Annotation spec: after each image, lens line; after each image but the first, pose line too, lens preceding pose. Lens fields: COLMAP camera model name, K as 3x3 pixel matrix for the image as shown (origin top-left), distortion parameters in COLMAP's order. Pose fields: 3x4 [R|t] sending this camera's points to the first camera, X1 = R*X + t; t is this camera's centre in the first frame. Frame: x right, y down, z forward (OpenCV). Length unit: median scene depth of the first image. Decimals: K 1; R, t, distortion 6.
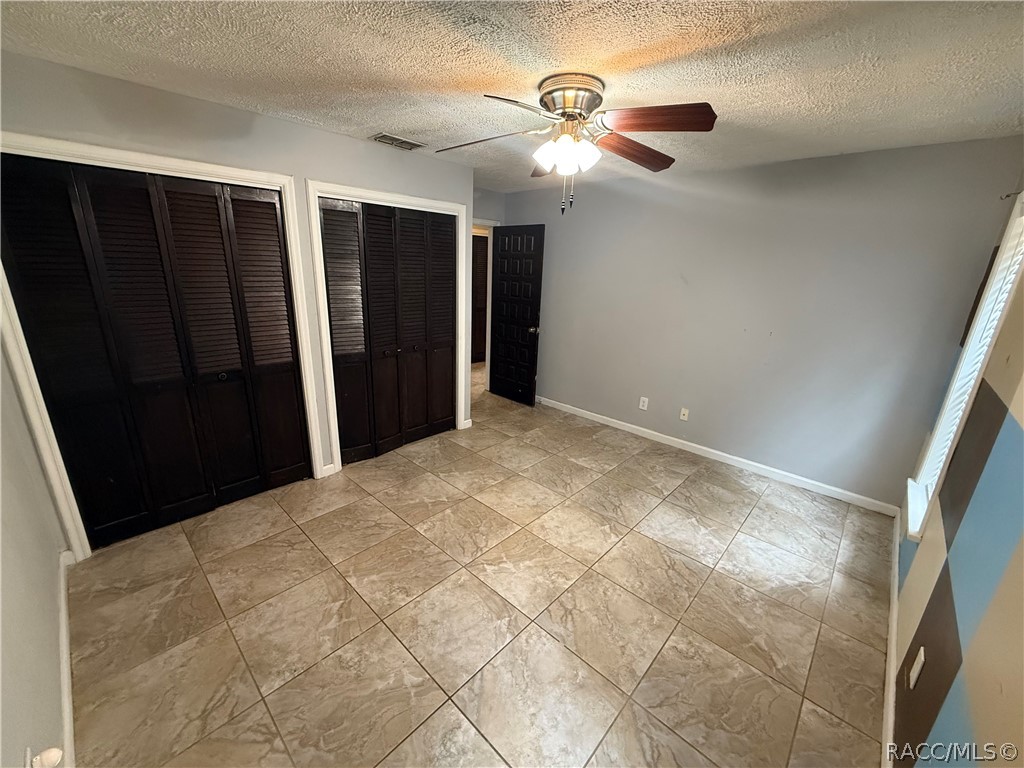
lens RADIAL K [[409.3, 0, 510.8], [0, 409.3, 385.2], [0, 0, 1]] dist [0.001978, -0.000170]
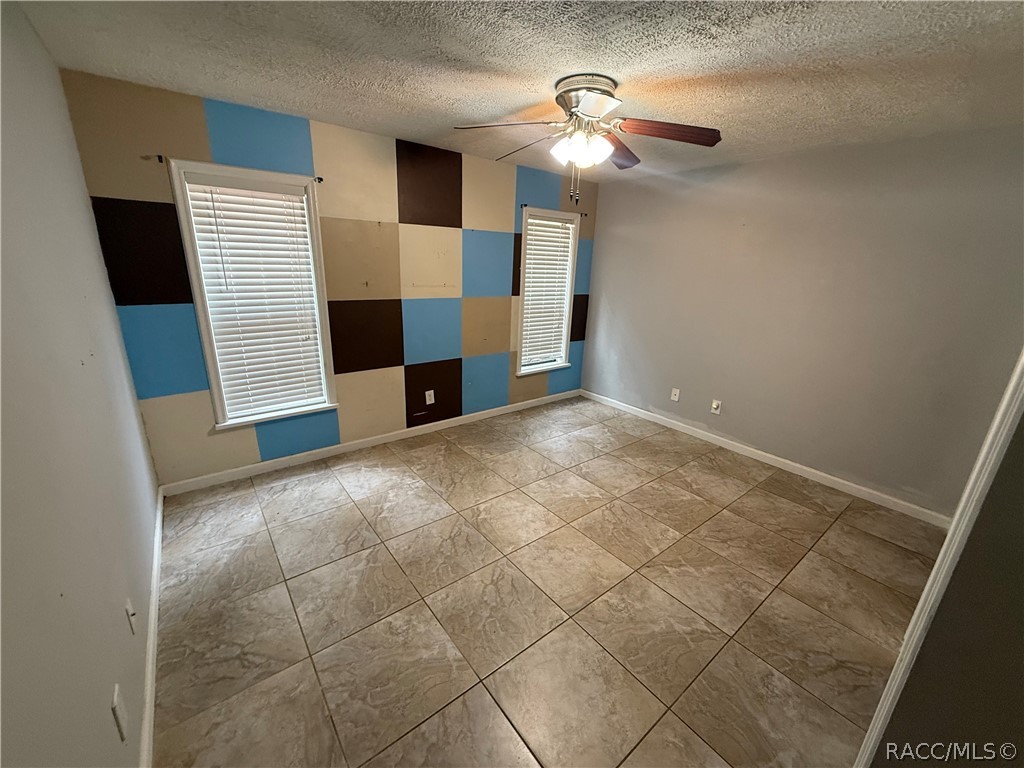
lens RADIAL K [[409.3, 0, 511.8], [0, 409.3, 384.8], [0, 0, 1]] dist [0.001978, -0.000170]
pose [[-0.985772, -0.112656, 0.124750, 0.082331], [-0.024258, 0.829744, 0.557616, -0.493246], [-0.166329, 0.546656, -0.820672, 1.726811]]
